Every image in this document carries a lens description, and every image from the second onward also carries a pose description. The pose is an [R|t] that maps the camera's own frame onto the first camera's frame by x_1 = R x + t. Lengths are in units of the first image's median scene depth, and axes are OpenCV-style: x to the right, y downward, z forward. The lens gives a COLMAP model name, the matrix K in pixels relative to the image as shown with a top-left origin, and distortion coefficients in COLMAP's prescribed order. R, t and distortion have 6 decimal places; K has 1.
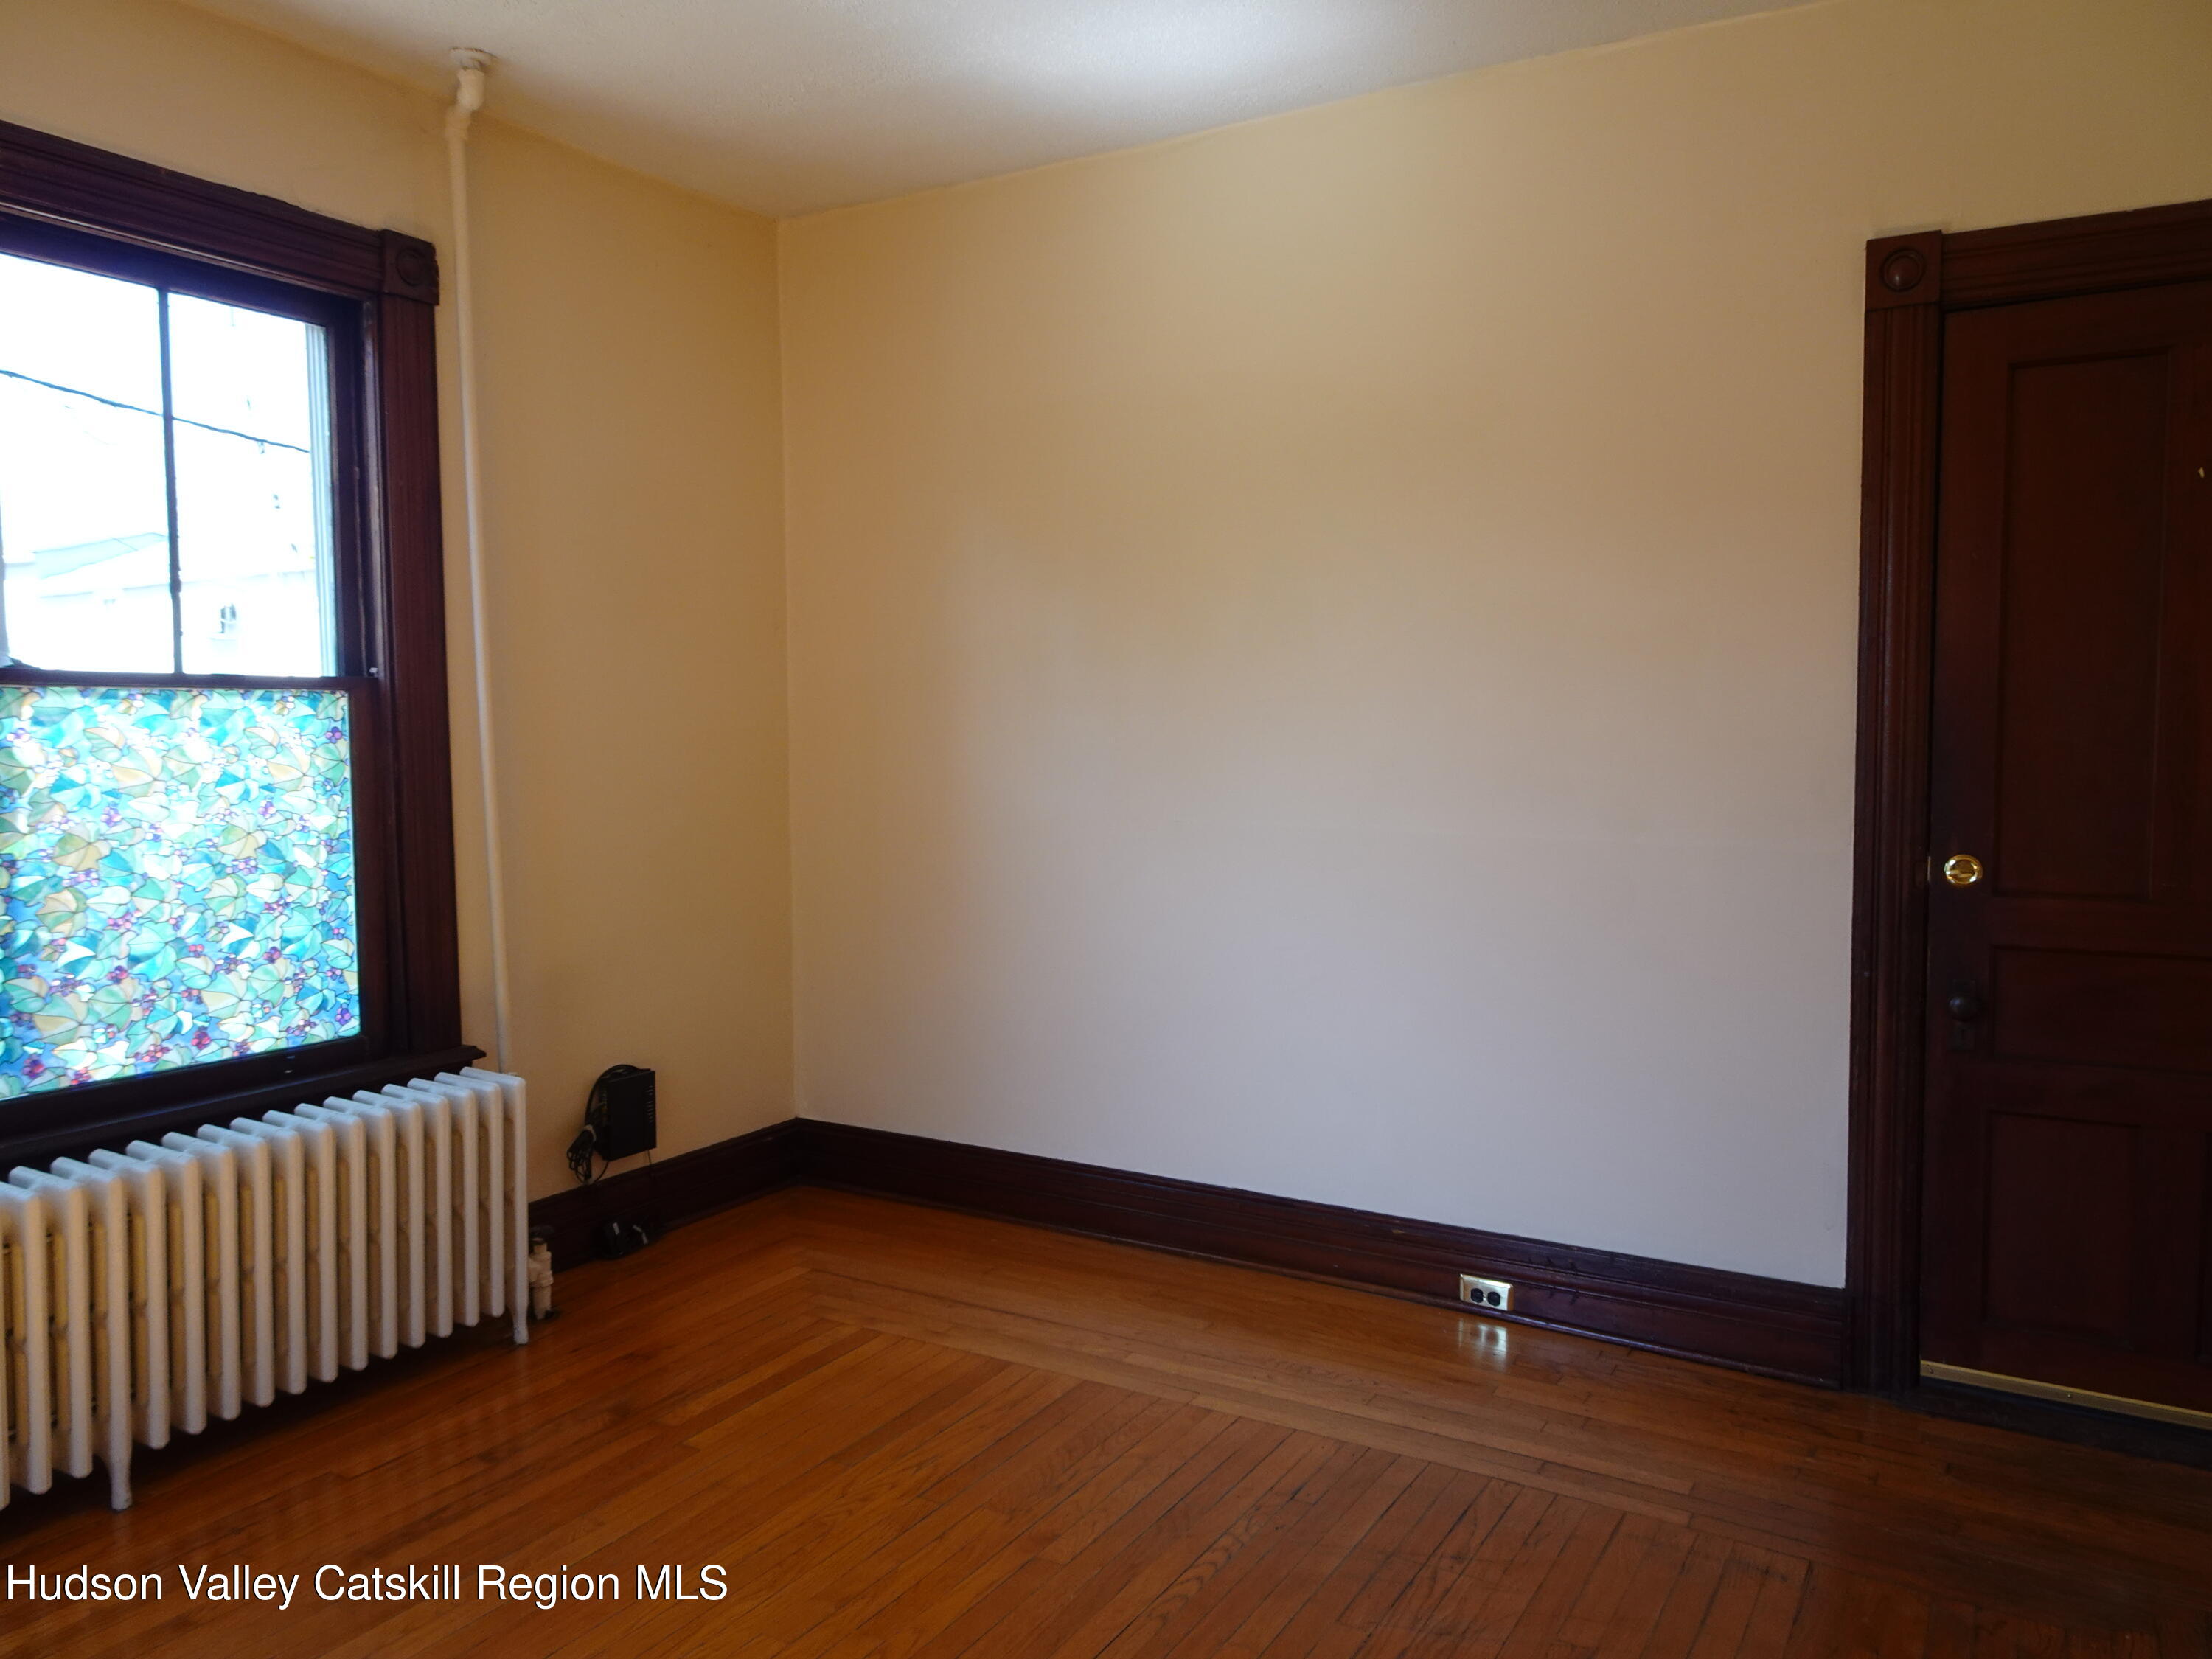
lens RADIAL K [[1572.5, 0, 1102.5], [0, 1572.5, 825.3], [0, 0, 1]] dist [0.005281, 0.005984]
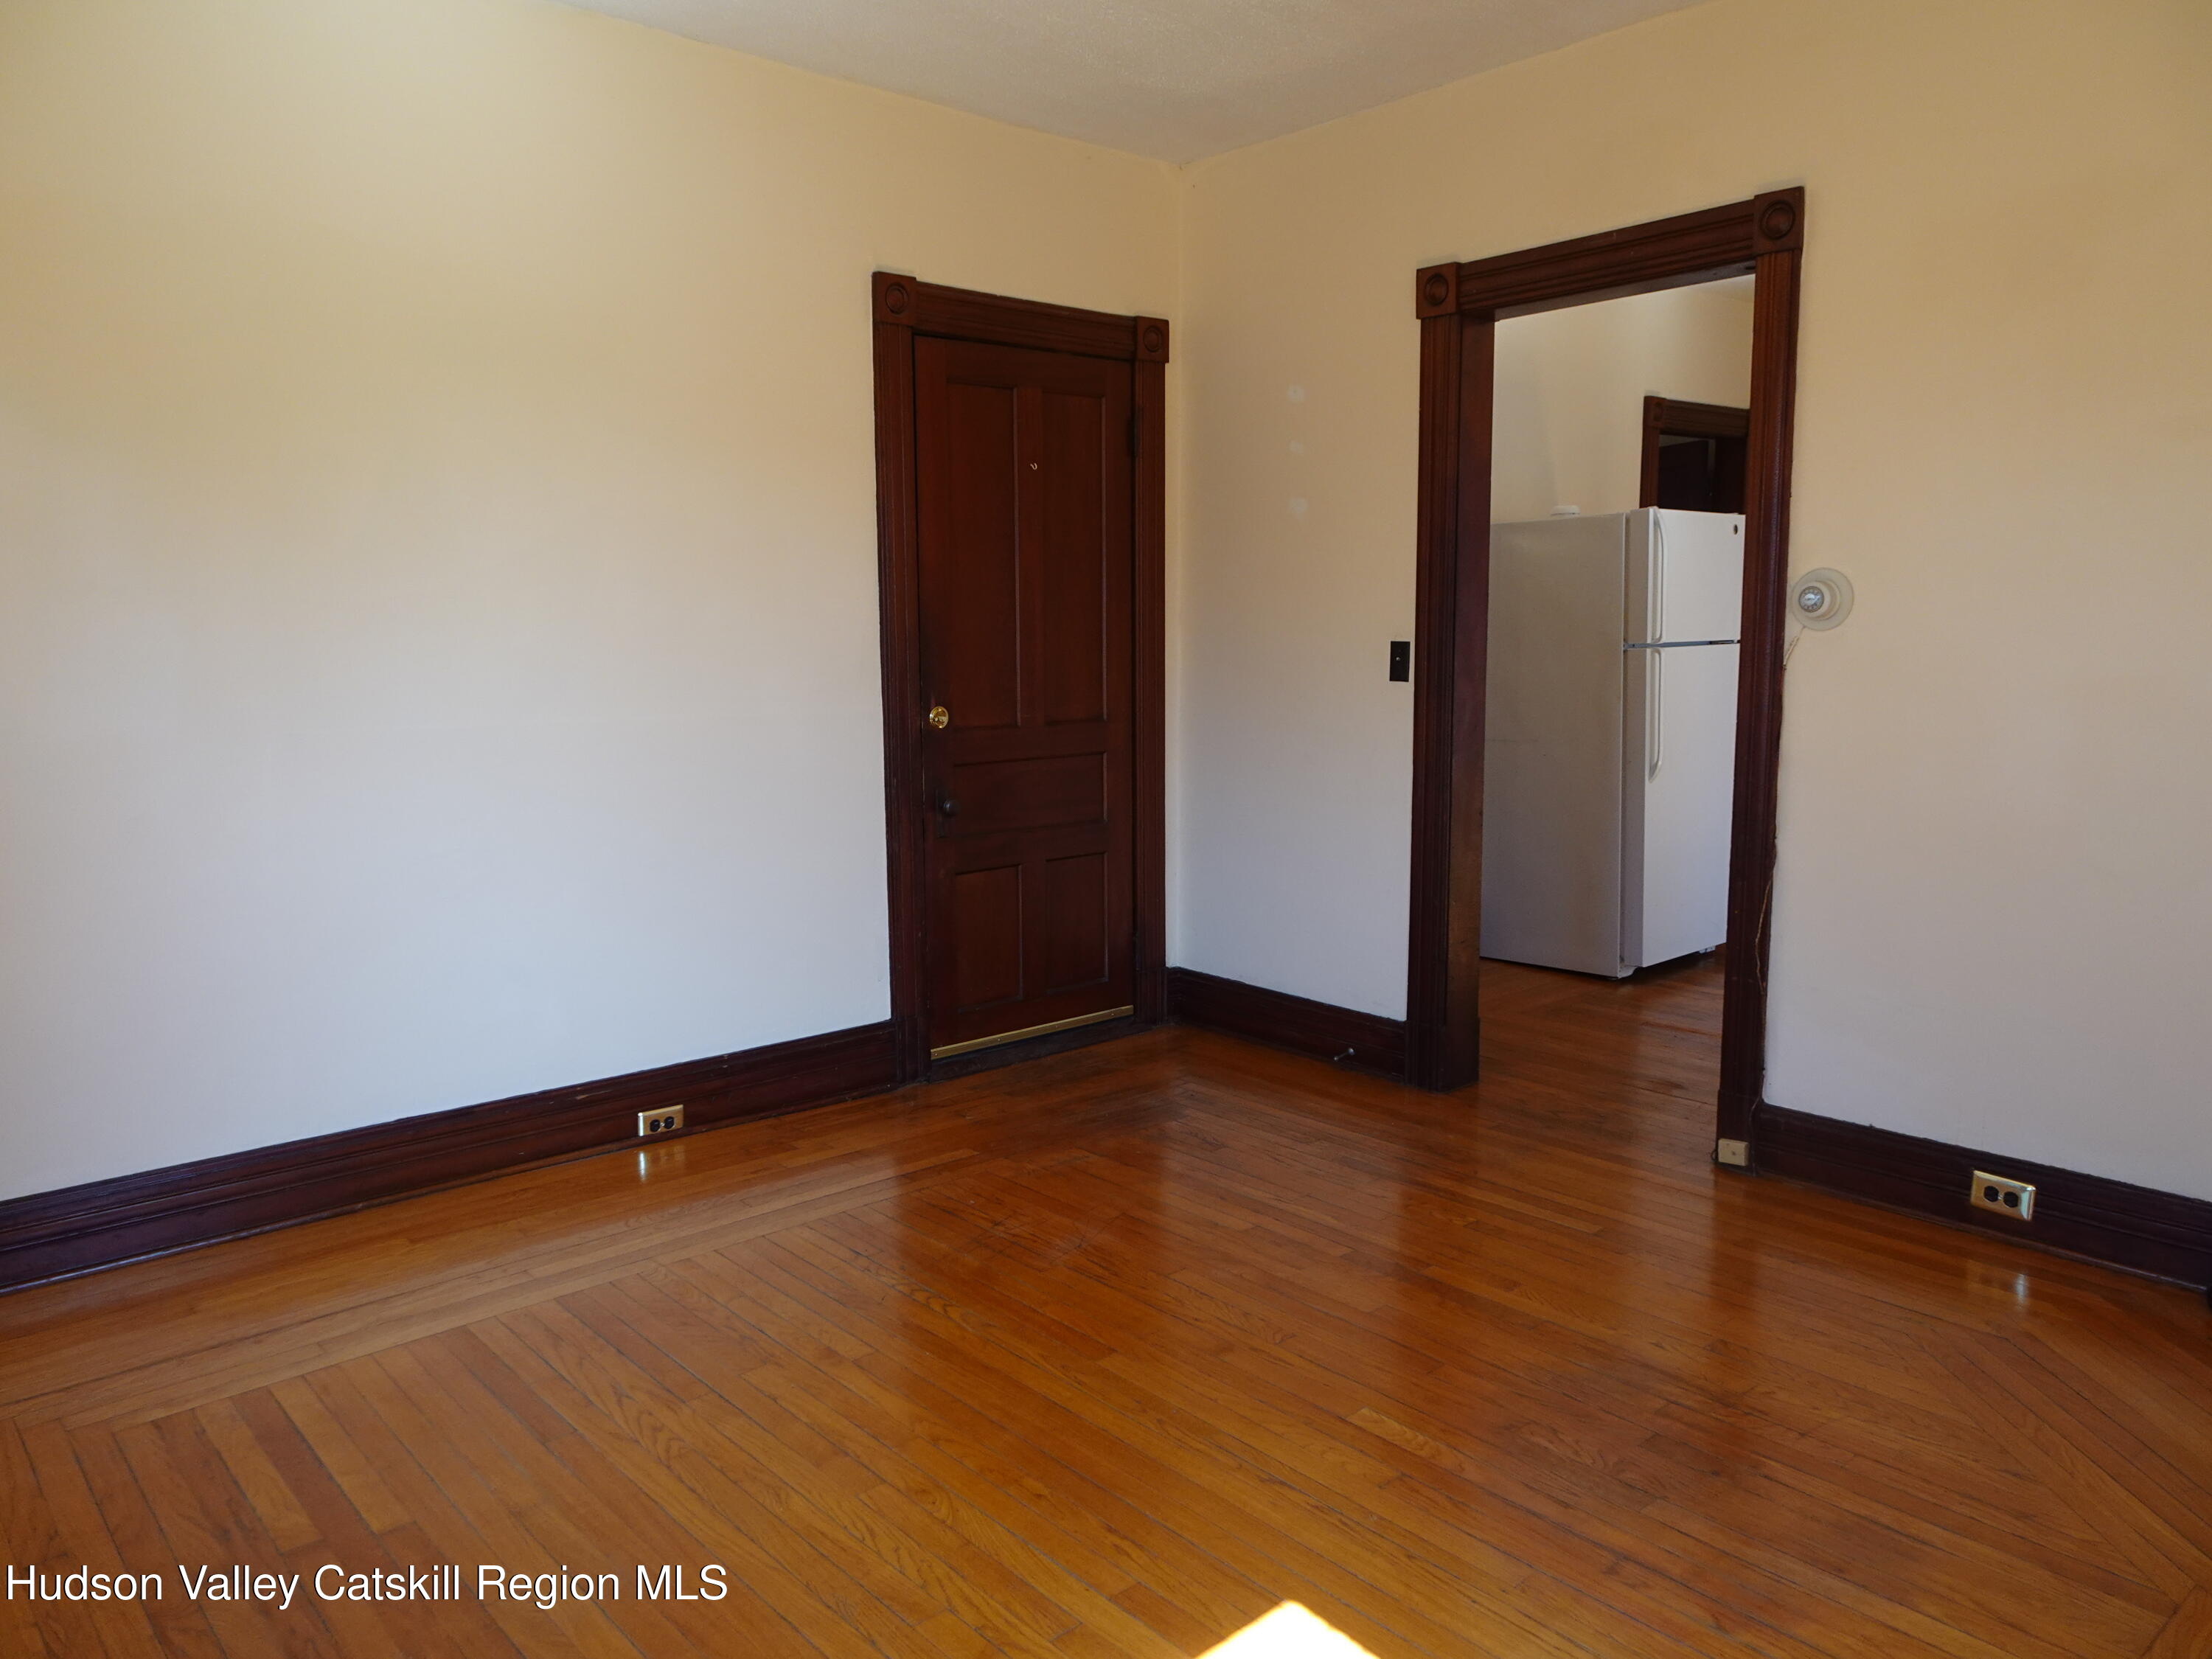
lens RADIAL K [[1572.5, 0, 1119.0], [0, 1572.5, 836.5], [0, 0, 1]] dist [0.005281, 0.005984]
pose [[0.324790, -0.141398, 0.935157, -0.782391], [0.064172, 0.989777, 0.127369, -0.038532], [-0.943607, 0.018643, 0.330543, 0.334139]]
